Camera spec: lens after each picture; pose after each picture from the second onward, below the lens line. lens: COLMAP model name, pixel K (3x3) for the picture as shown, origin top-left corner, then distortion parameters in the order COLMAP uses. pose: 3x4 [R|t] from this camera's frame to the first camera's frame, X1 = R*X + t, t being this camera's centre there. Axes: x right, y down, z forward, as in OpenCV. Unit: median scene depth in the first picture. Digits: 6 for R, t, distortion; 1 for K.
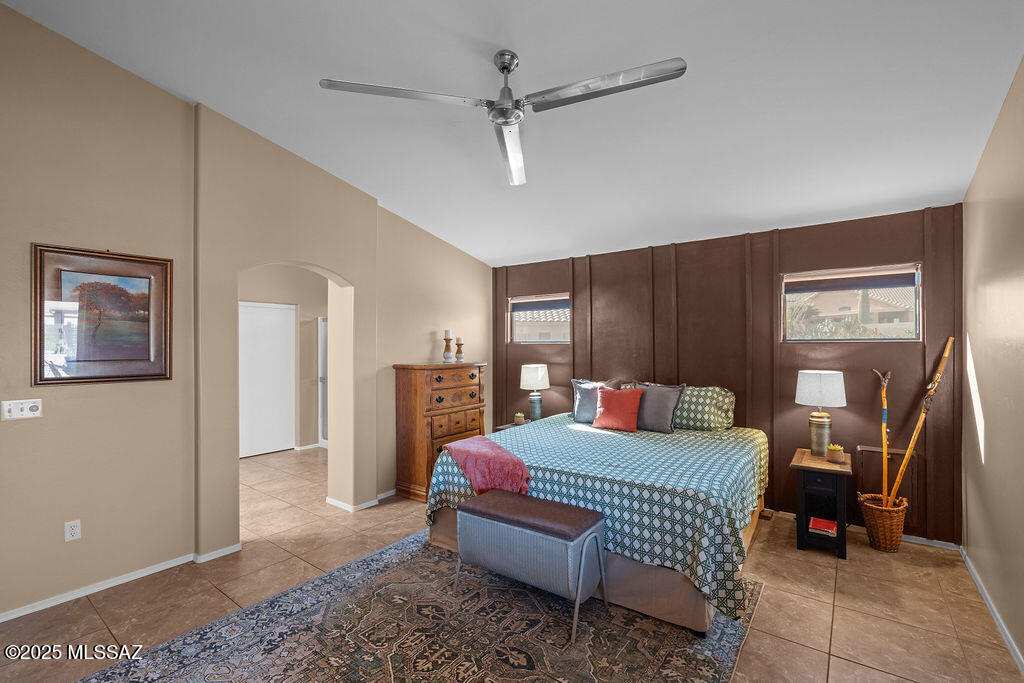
lens RADIAL K [[450.7, 0, 510.5], [0, 450.7, 343.7], [0, 0, 1]] dist [-0.003339, 0.001058]
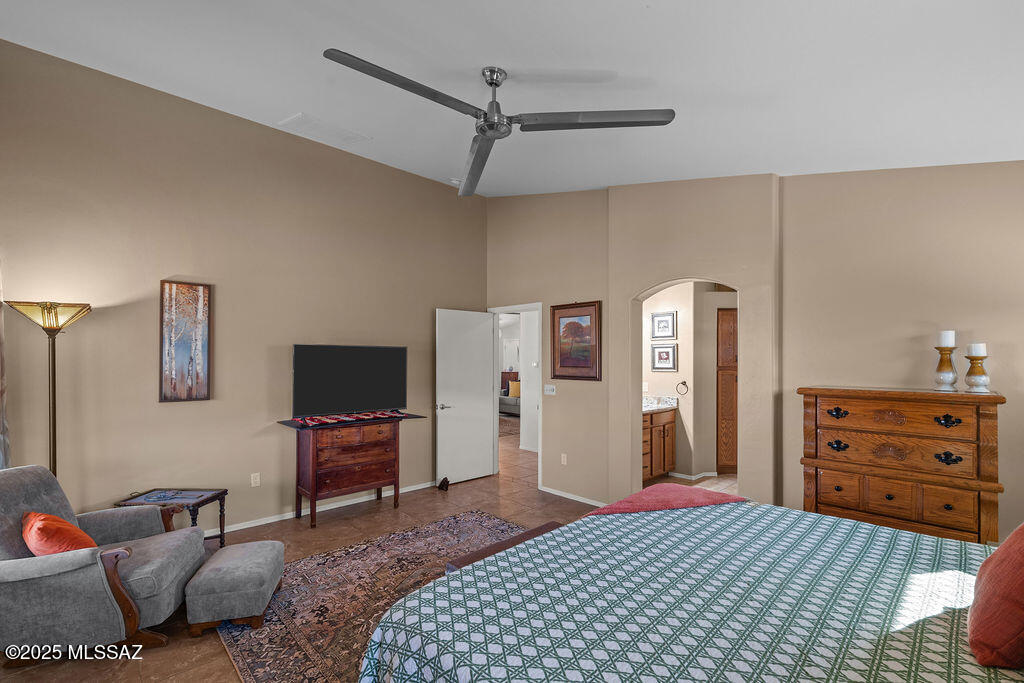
lens RADIAL K [[450.7, 0, 510.2], [0, 450.7, 351.5], [0, 0, 1]] dist [-0.003339, 0.001058]
pose [[-0.154067, -0.008933, -0.988020, 0.524717], [0.006567, 0.999928, -0.010065, -0.003265], [0.988039, -0.008039, -0.153997, 0.639316]]
